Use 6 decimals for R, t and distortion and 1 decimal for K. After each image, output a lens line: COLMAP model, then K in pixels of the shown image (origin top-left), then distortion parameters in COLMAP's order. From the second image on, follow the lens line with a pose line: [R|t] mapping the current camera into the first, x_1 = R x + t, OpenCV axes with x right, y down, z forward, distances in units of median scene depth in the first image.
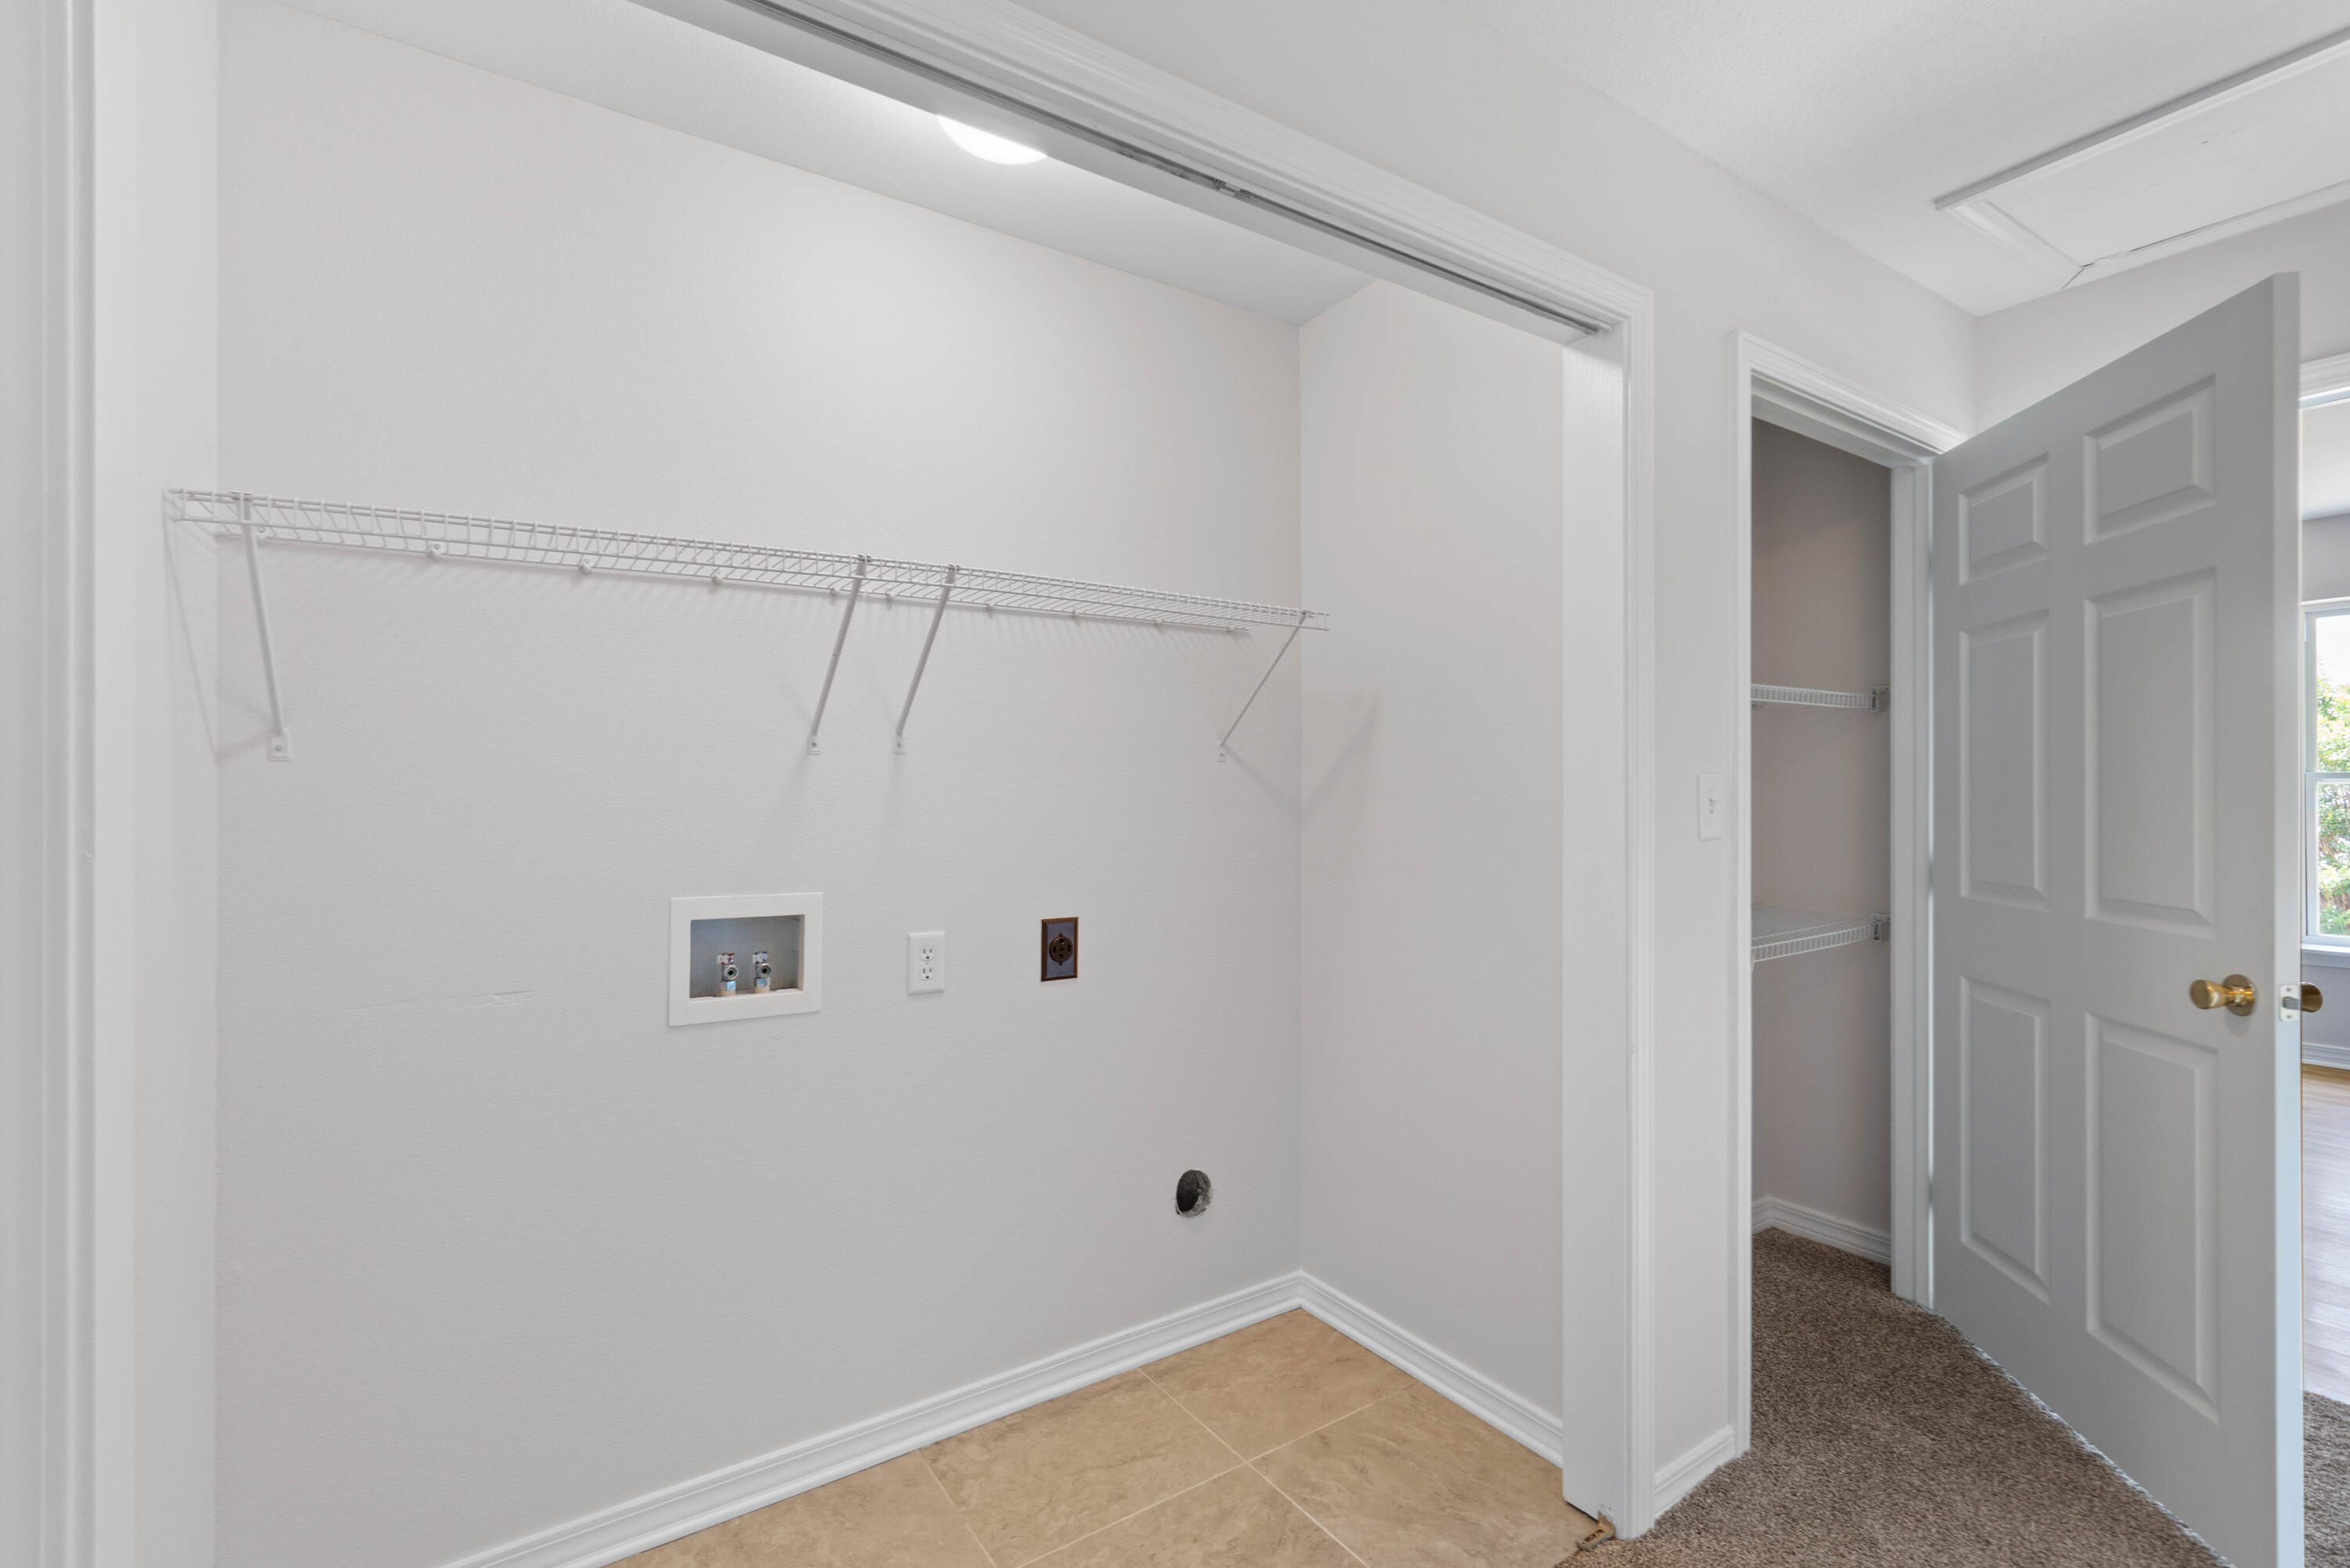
lens RADIAL K [[1018.8, 0, 1162.5], [0, 1018.8, 790.8], [0, 0, 1]] dist [-0.002369, 0.000235]
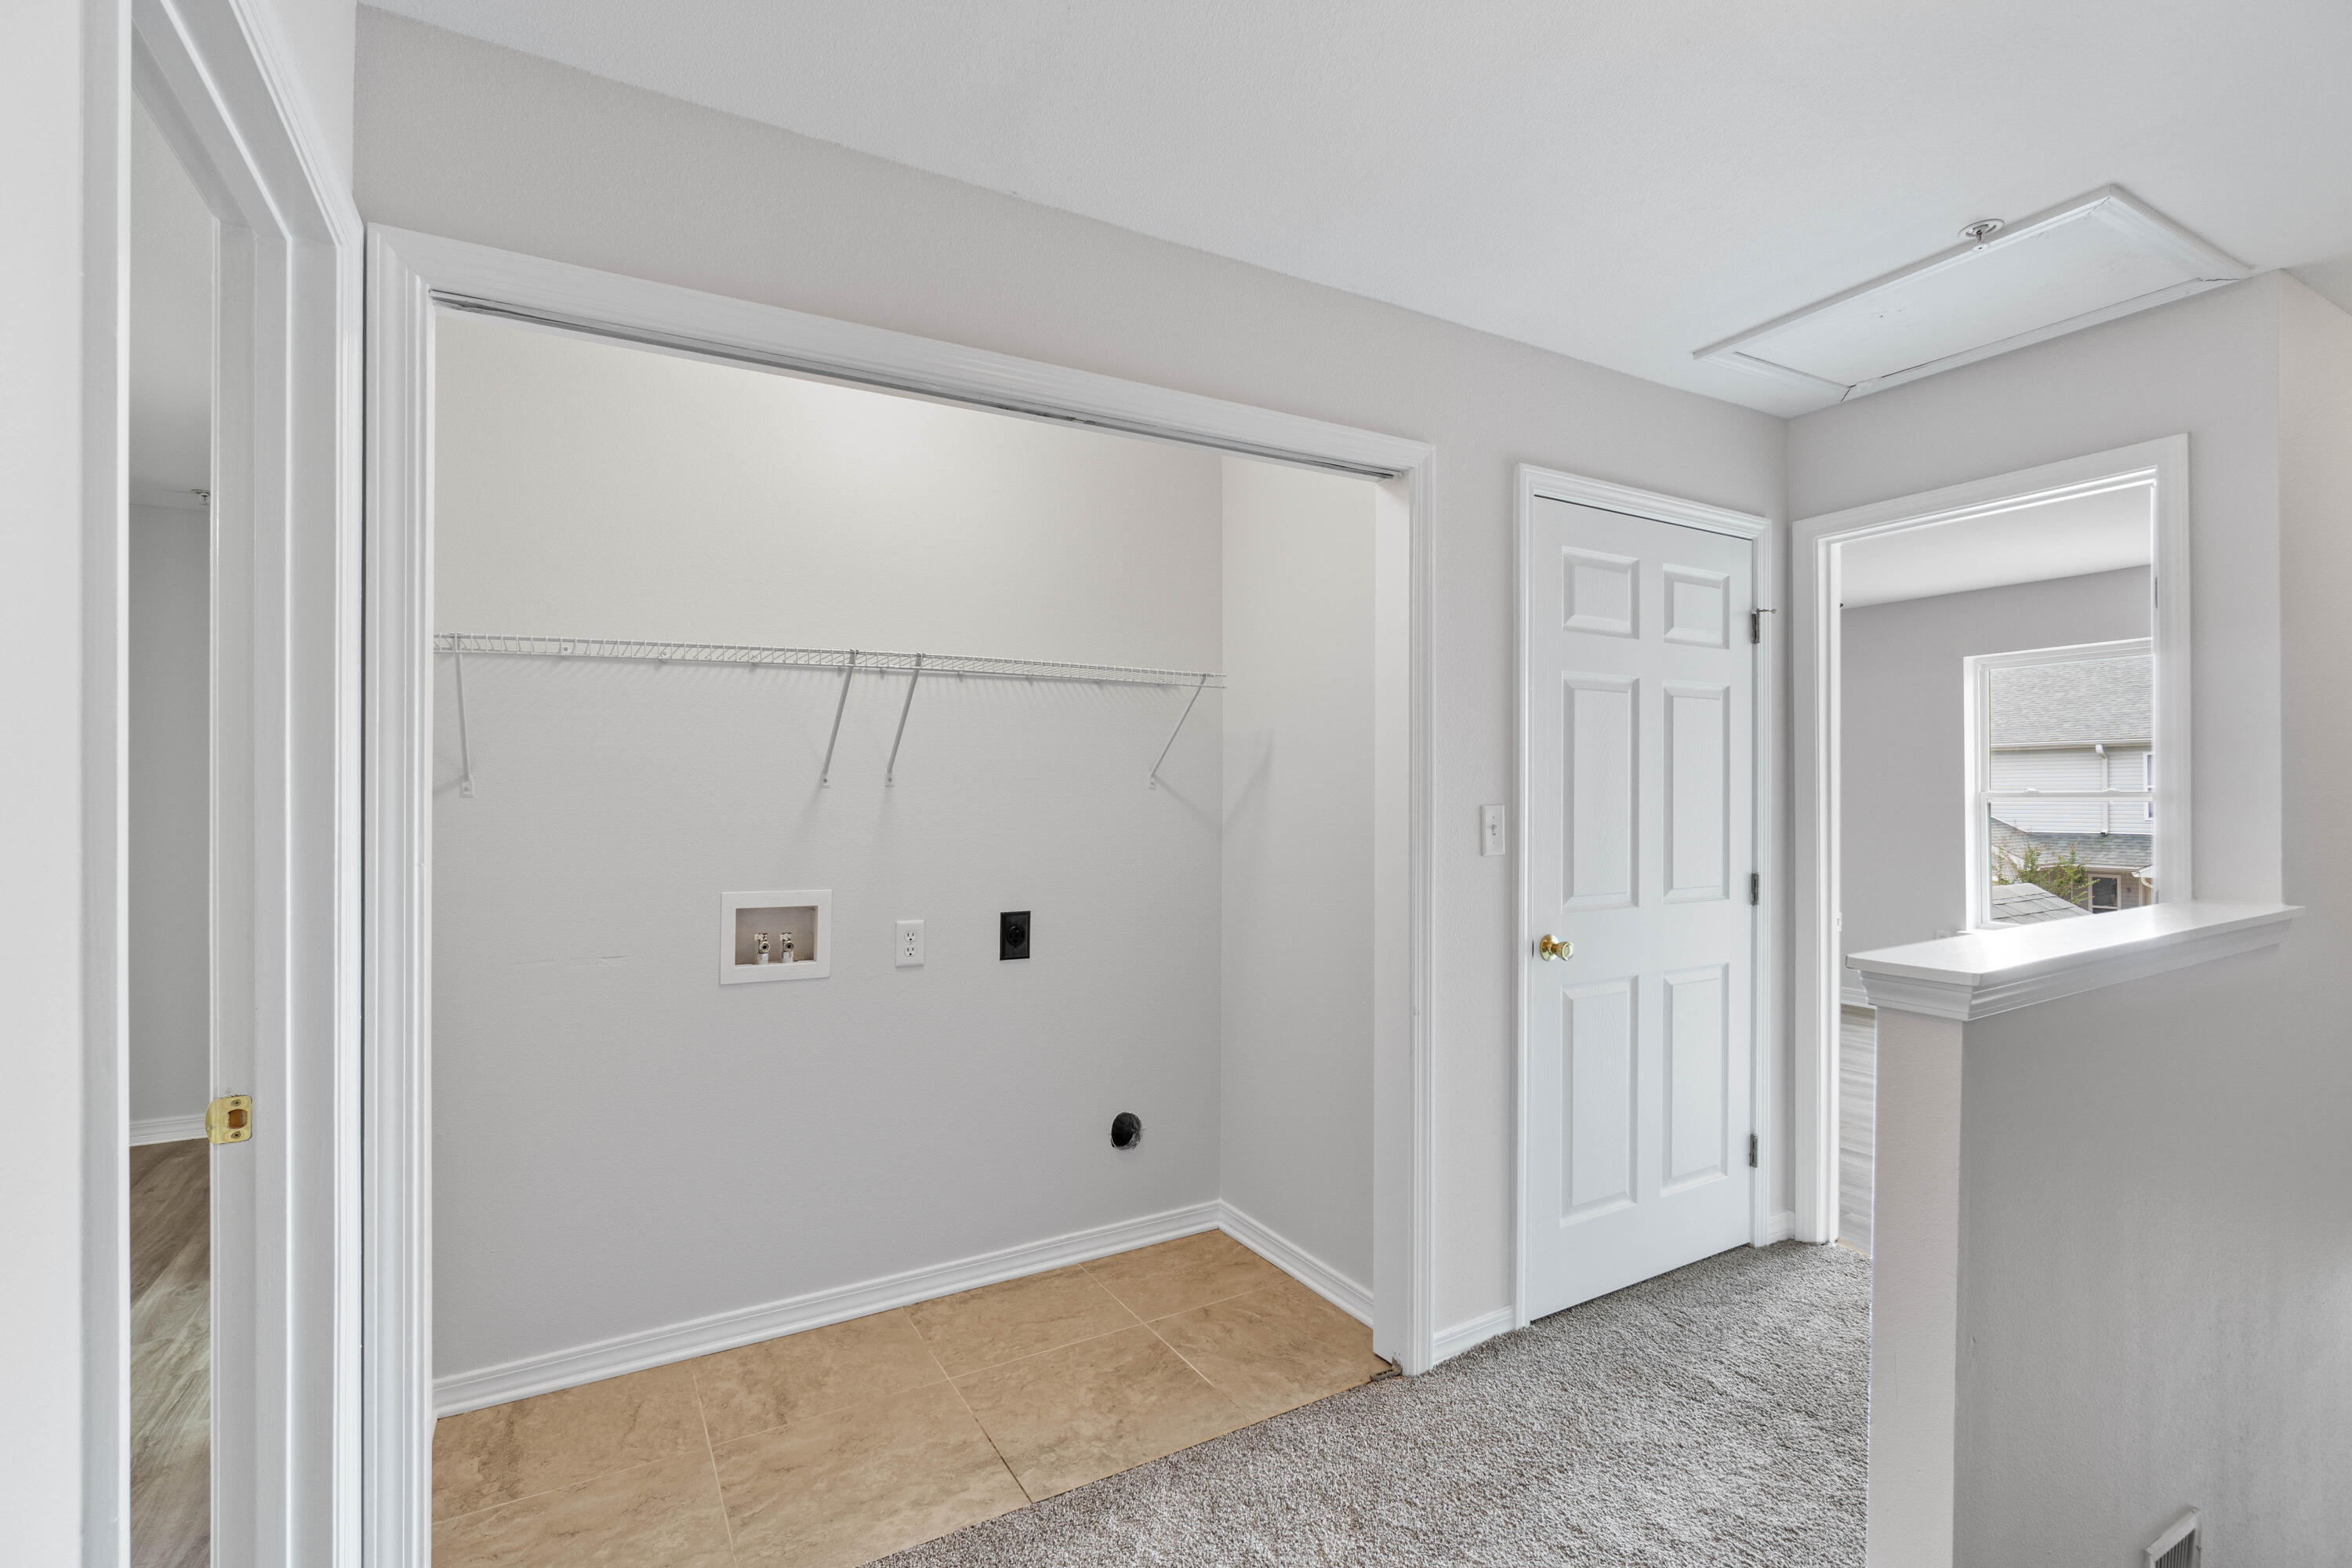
lens RADIAL K [[1107.6, 0, 1193.7], [0, 1107.6, 789.6], [0, 0, 1]] dist [-0.012152, 0.008693]
pose [[0.997628, 0.003511, -0.068749, 0.247707], [-0.003319, 0.999990, 0.002909, -0.039123], [0.068758, -0.002674, 0.997630, -0.434850]]
